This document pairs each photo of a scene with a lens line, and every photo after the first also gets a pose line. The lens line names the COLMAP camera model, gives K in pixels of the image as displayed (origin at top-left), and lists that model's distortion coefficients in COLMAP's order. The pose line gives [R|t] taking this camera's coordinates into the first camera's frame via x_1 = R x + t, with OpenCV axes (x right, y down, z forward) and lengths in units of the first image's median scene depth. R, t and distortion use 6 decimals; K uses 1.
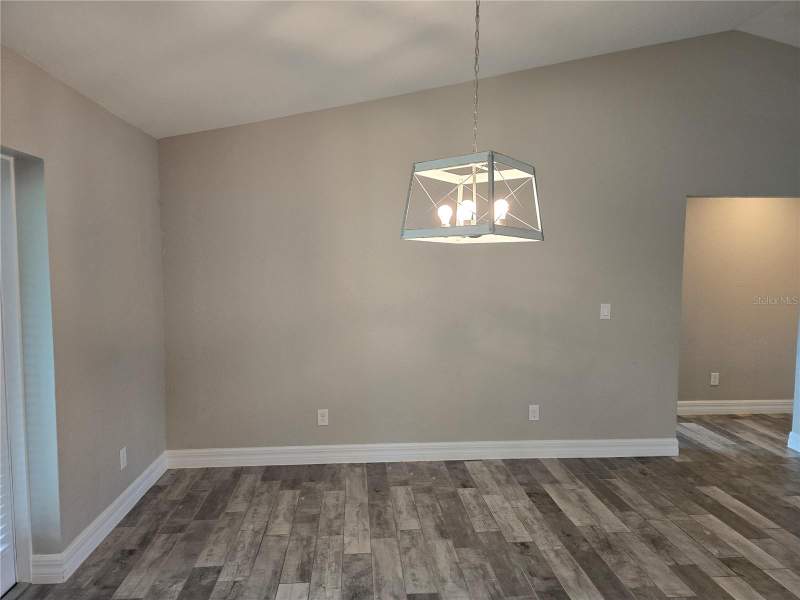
lens RADIAL K [[539.4, 0, 399.7], [0, 539.4, 296.0], [0, 0, 1]] dist [0.049072, -0.042857]
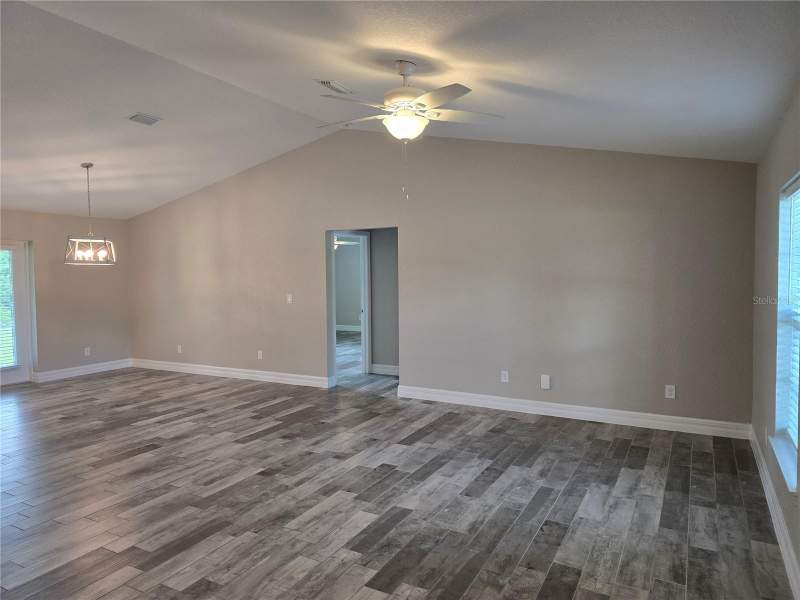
lens RADIAL K [[539.4, 0, 400.3], [0, 539.4, 299.1], [0, 0, 1]] dist [0.049072, -0.042857]
pose [[0.836887, 0.013283, -0.547214, 1.644741], [-0.017571, 0.999842, -0.002603, 0.027554], [0.547093, 0.011793, 0.836988, -0.253230]]
